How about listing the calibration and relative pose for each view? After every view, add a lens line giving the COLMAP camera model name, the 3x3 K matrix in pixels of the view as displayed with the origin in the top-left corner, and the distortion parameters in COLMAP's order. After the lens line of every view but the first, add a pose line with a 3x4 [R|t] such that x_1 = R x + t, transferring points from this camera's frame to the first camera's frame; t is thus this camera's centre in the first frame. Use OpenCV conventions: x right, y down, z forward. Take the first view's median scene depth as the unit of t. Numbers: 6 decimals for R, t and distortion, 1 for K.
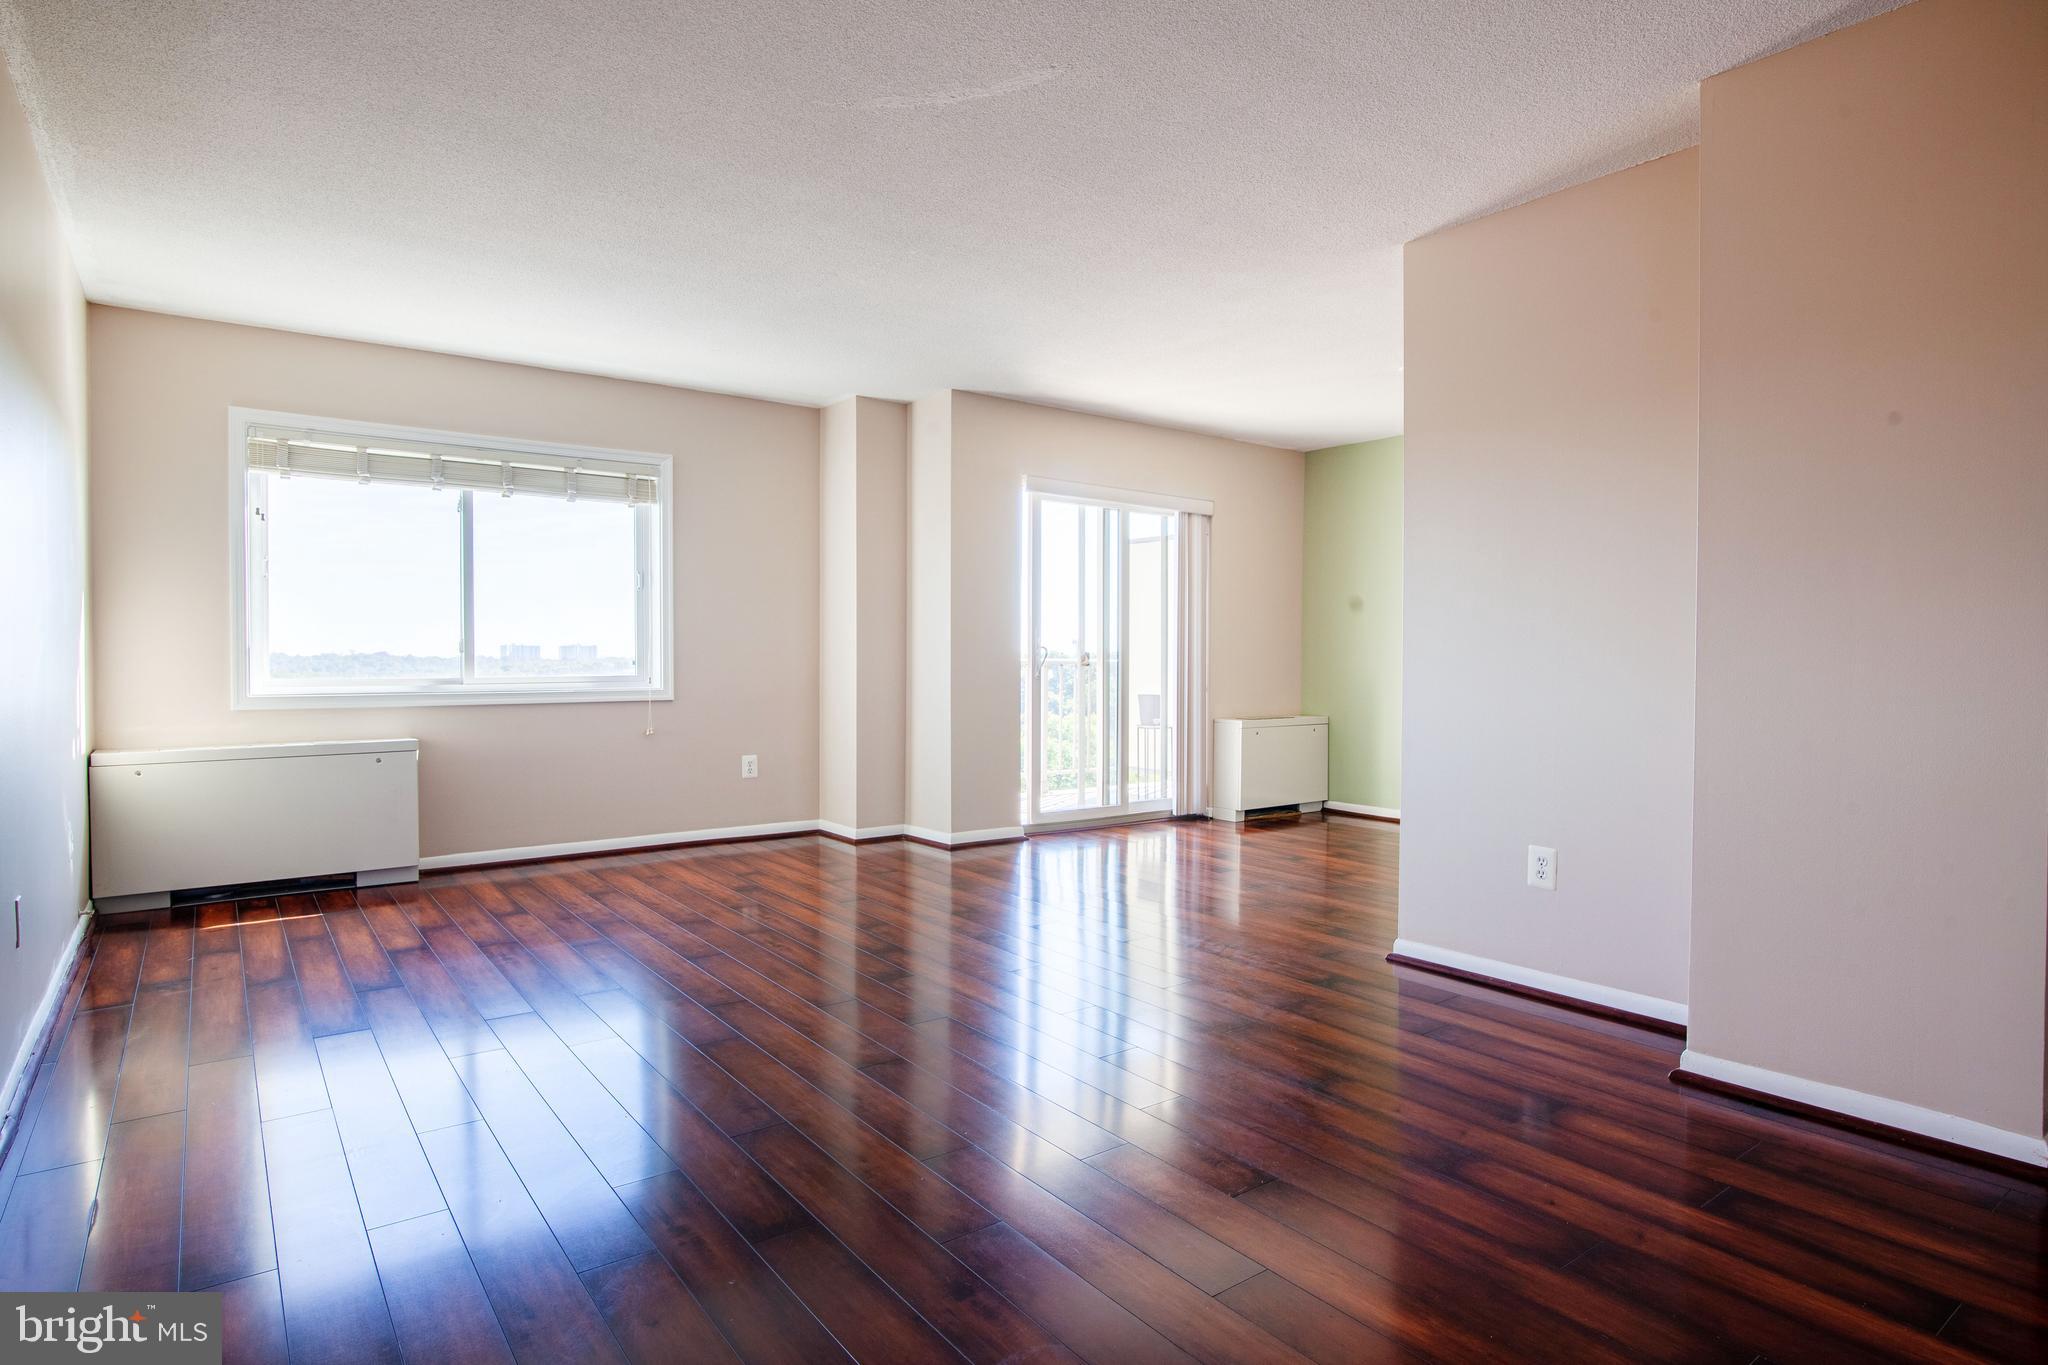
lens RADIAL K [[1107.3, 0, 1022.9], [0, 1107.3, 673.6], [0, 0, 1]] dist [-0.018185, 0.000131]
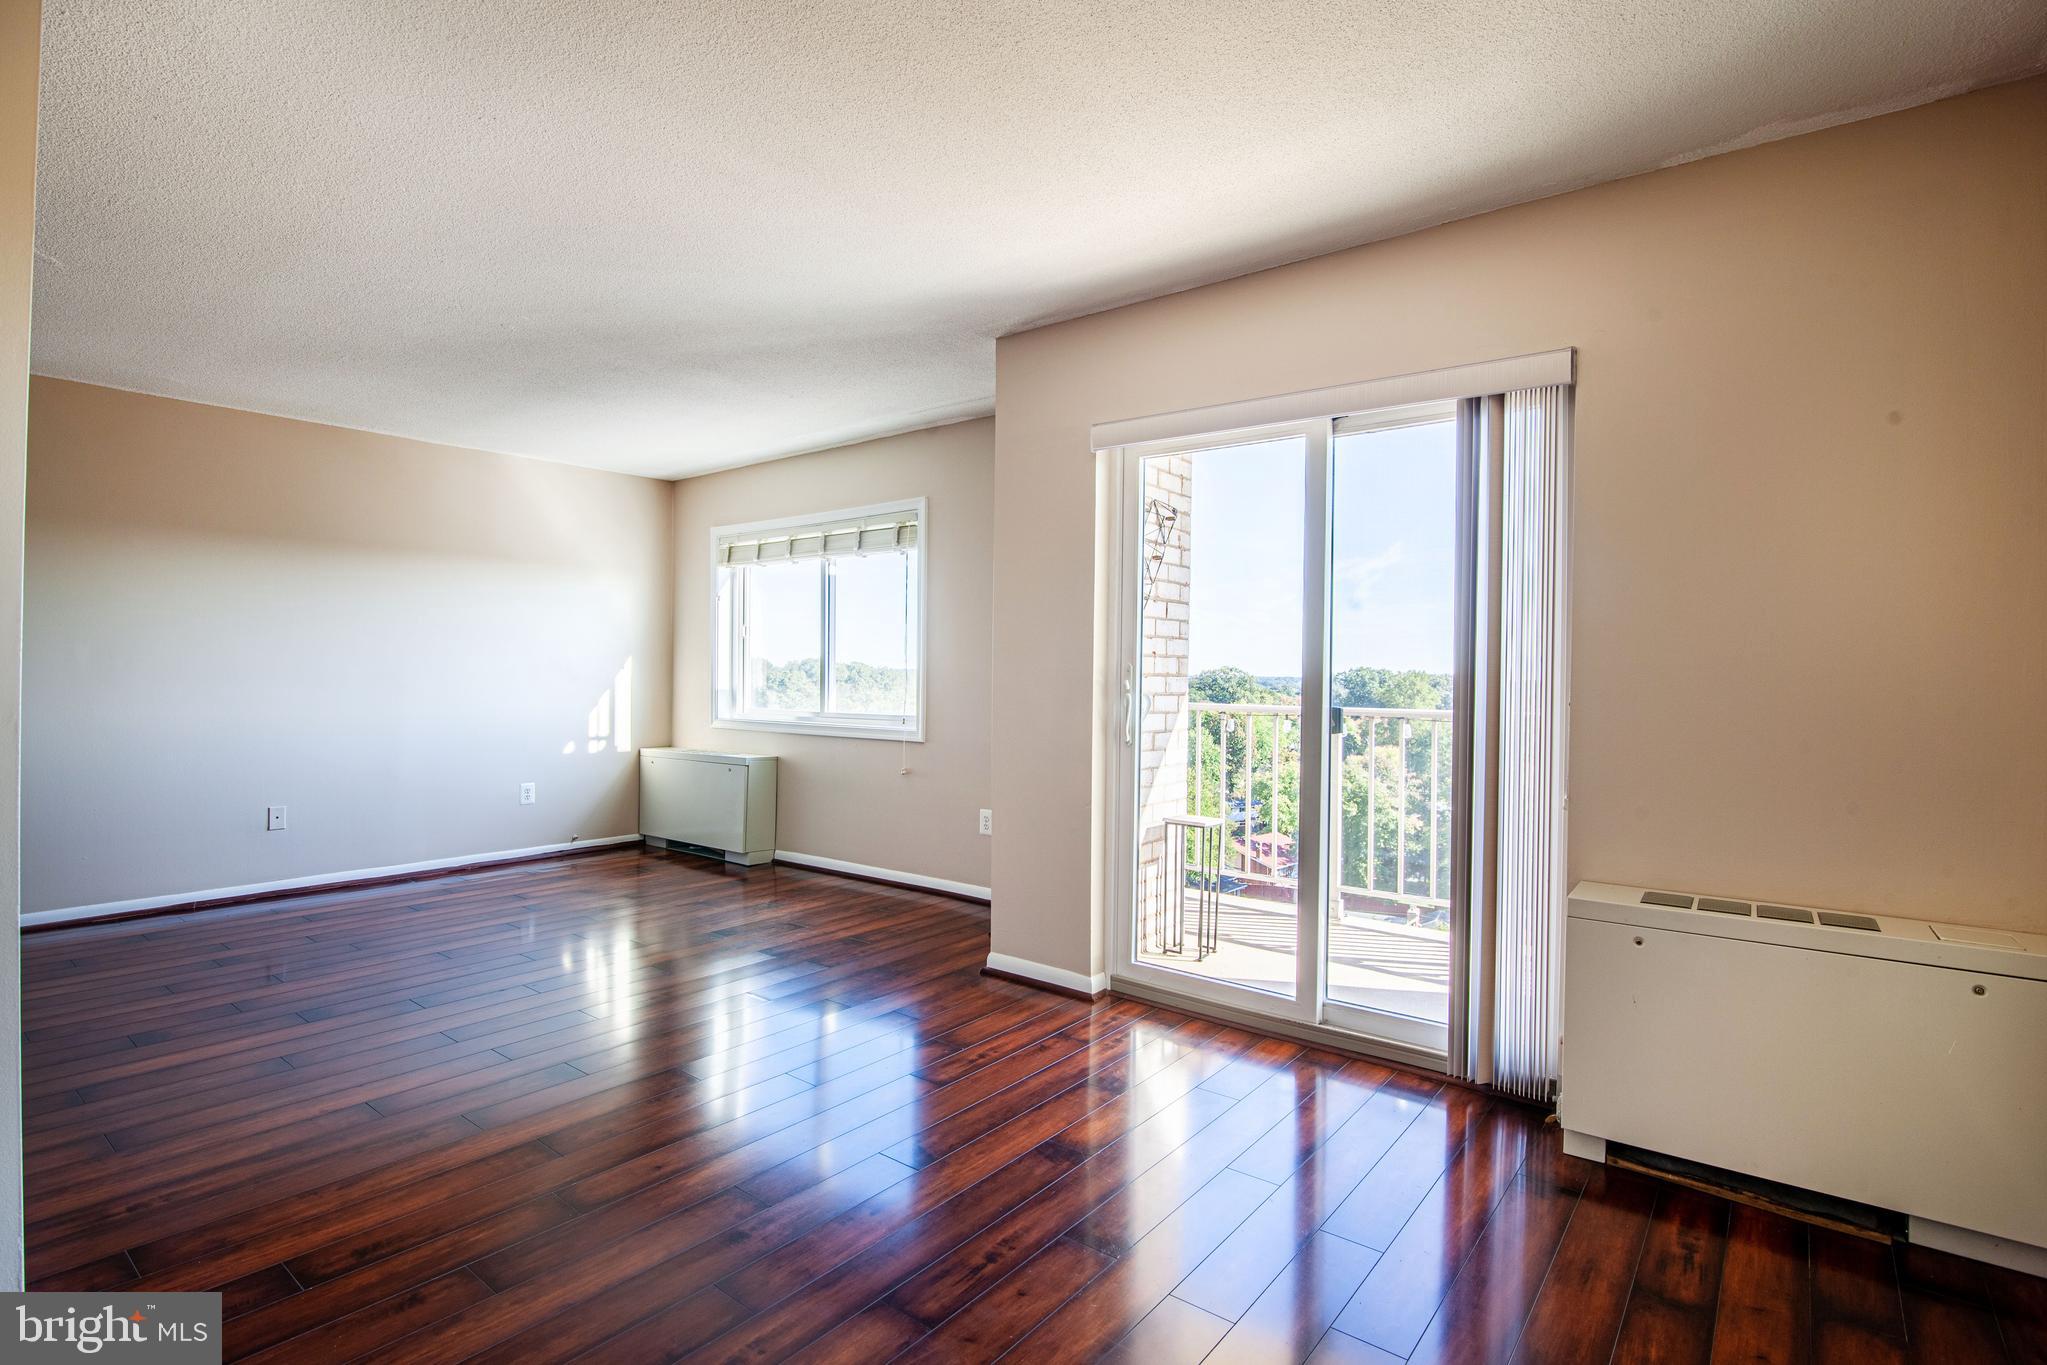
lens RADIAL K [[977.1, 0, 1019.9], [0, 977.1, 664.8], [0, 0, 1]] dist [0.000706, 0.002202]
pose [[0.262681, -0.013286, -0.964791, 0.602293], [-0.030473, 0.999292, -0.022058, -0.031258], [0.964401, 0.035194, 0.262090, 0.921243]]
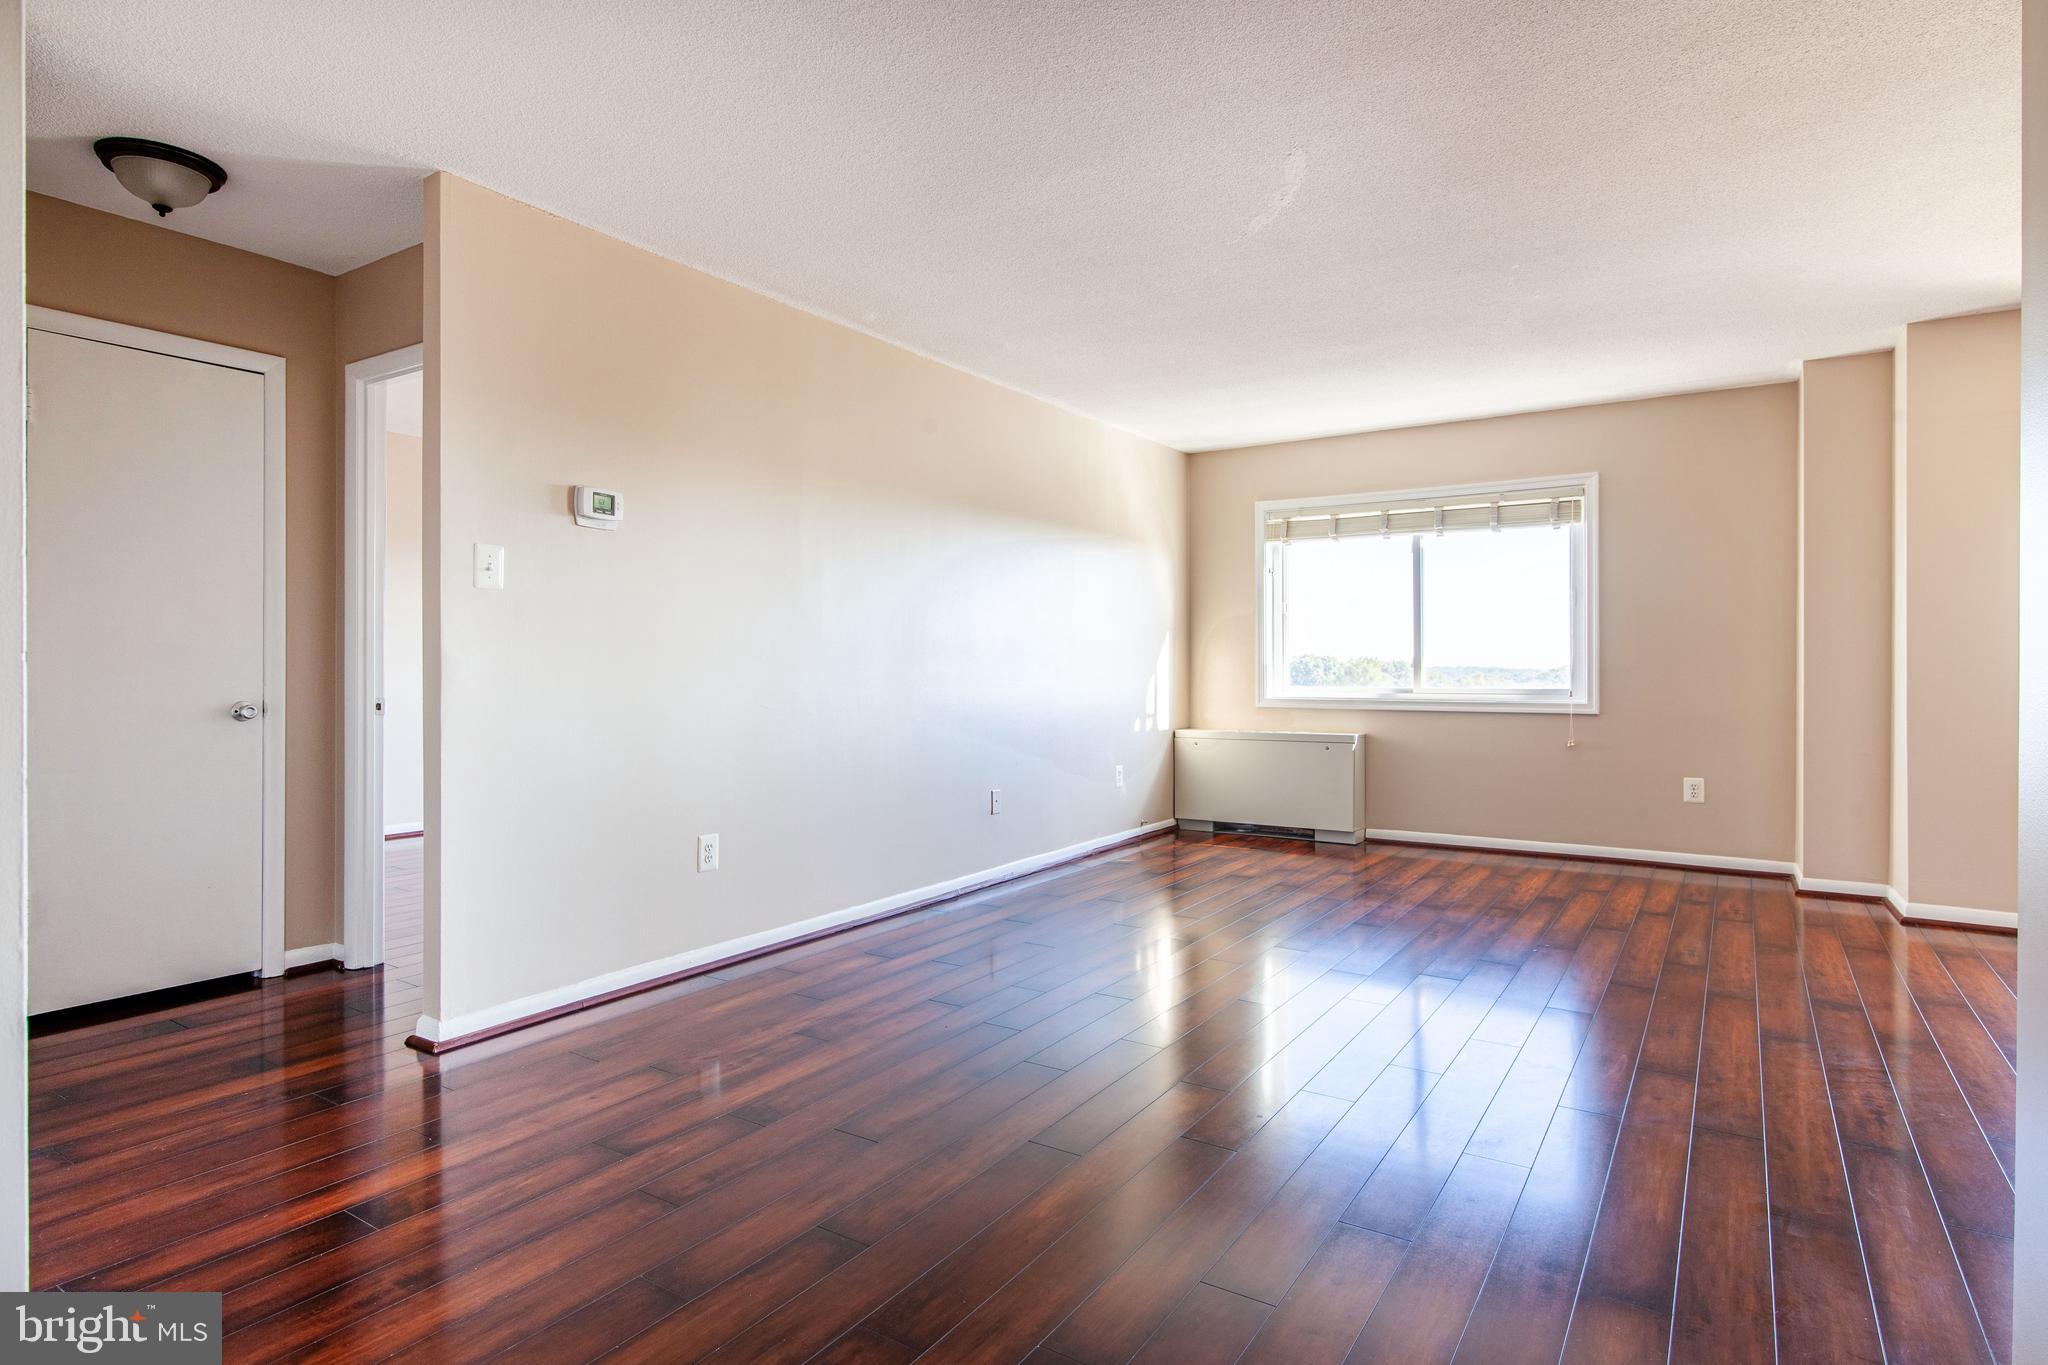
lens RADIAL K [[1081.6, 0, 1010.2], [0, 1081.6, 665.7], [0, 0, 1]] dist [-0.002296, 0.000364]
pose [[0.326291, -0.005461, -0.945254, 0.477463], [-0.019945, 0.999721, -0.012661, 0.002955], [0.945059, 0.022984, 0.326091, 0.183815]]
